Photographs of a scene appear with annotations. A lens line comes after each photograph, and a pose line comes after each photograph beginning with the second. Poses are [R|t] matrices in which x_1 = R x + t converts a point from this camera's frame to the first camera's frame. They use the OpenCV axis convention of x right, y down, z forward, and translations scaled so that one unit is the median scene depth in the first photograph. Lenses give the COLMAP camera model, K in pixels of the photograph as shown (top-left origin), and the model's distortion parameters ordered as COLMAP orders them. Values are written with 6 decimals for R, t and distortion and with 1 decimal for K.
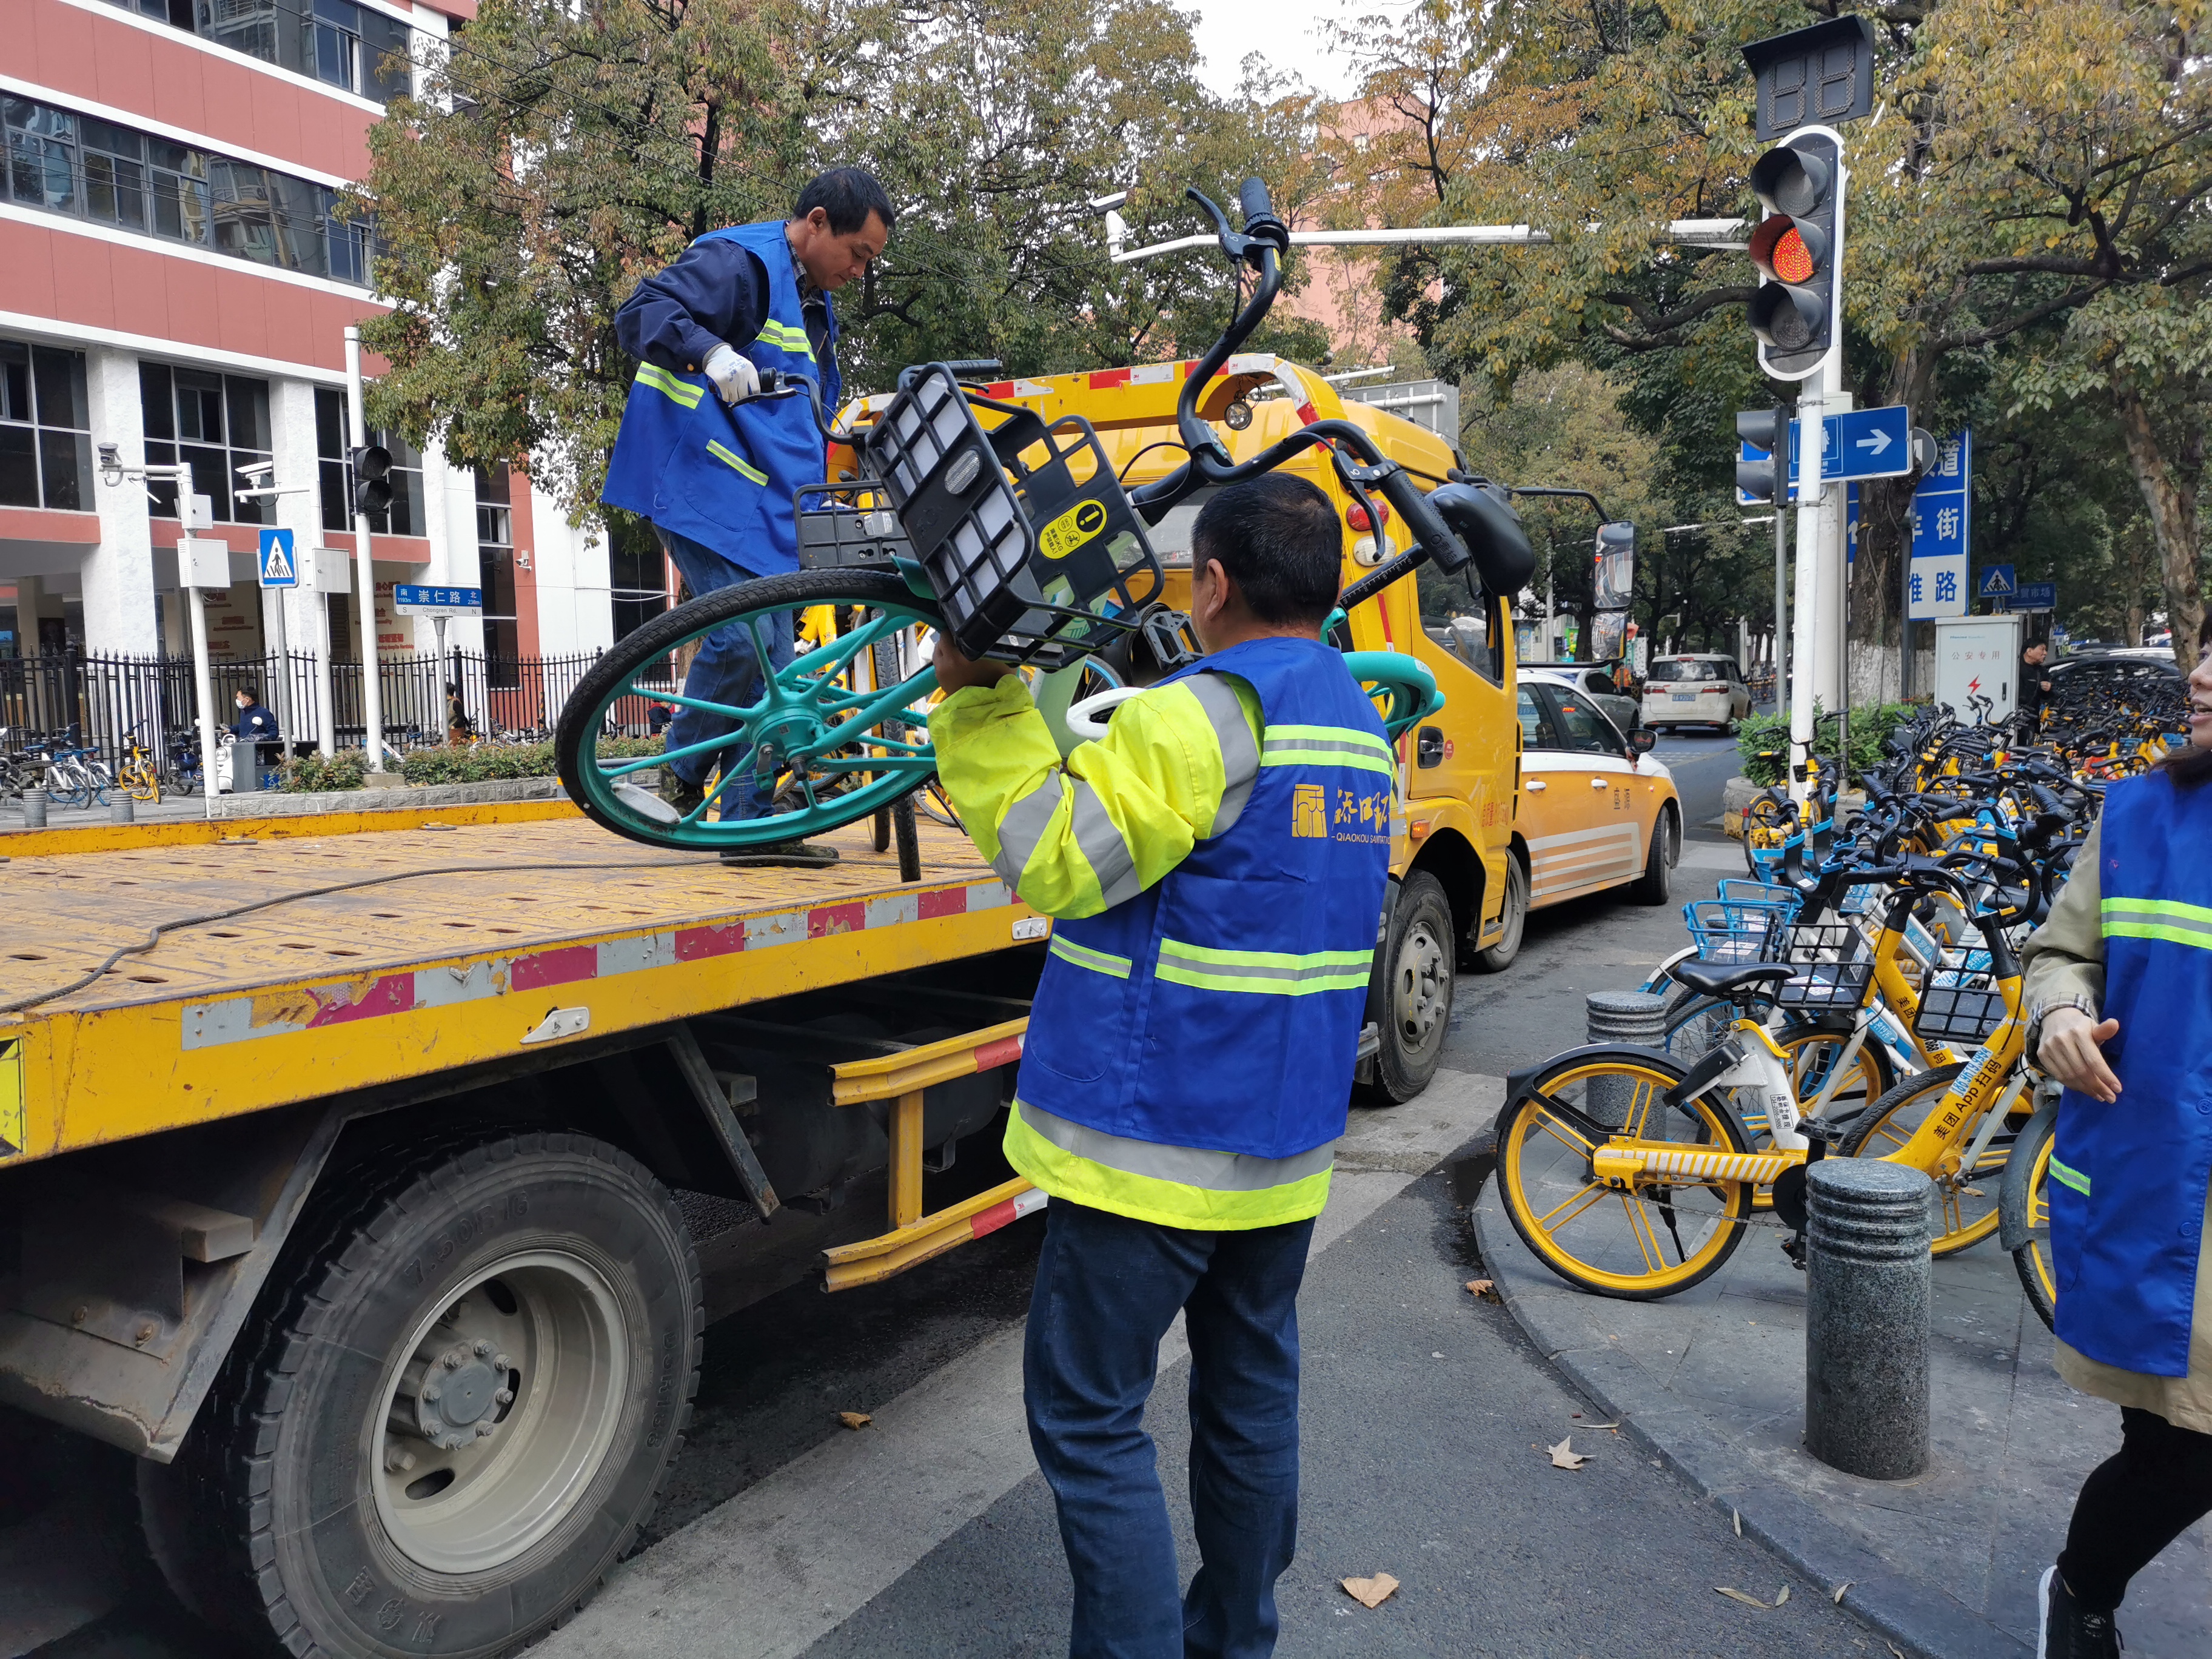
lens RADIAL K [[1742.5, 0, 1106.0], [0, 1742.5, 829.5], [0, 0, 1]] dist [0.019880, -0.008388]
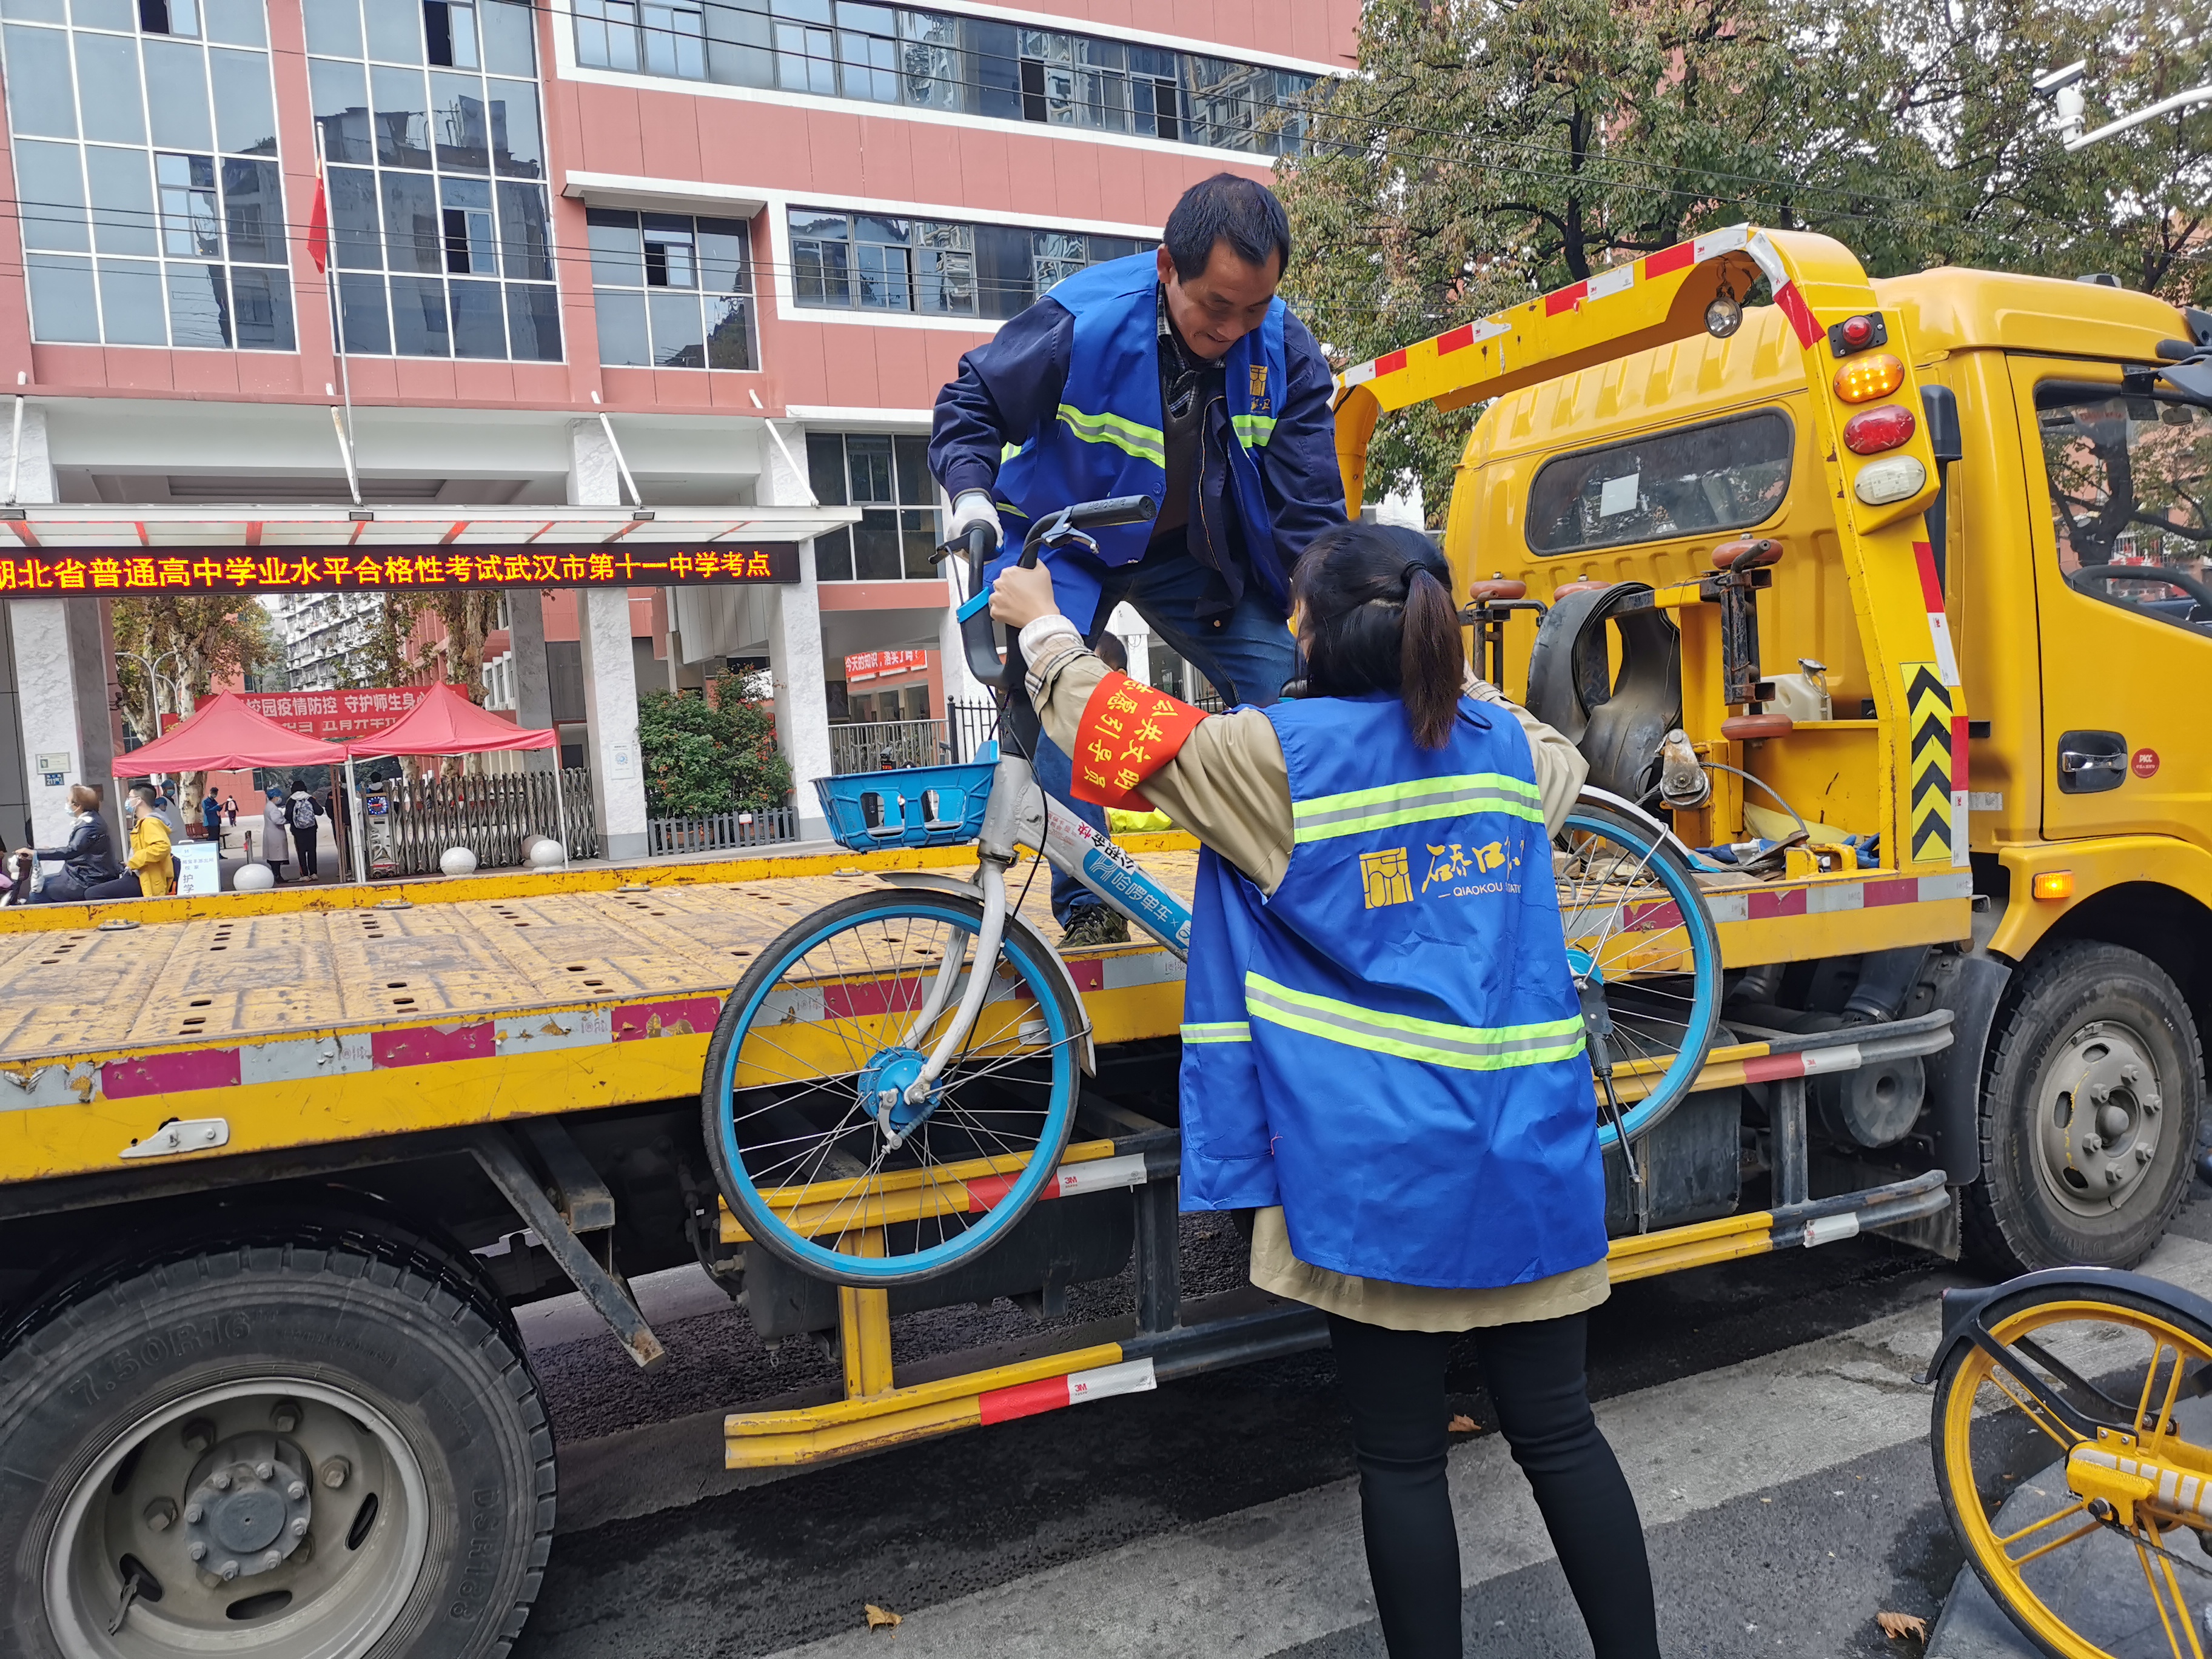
lens RADIAL K [[1742.5, 0, 1106.0], [0, 1742.5, 829.5], [0, 0, 1]] dist [0.019880, -0.008388]
pose [[0.820786, -0.010223, -0.571144, 0.437431], [0.003931, 0.999917, -0.012248, -0.024227], [0.571222, 0.007808, 0.820758, 0.398865]]
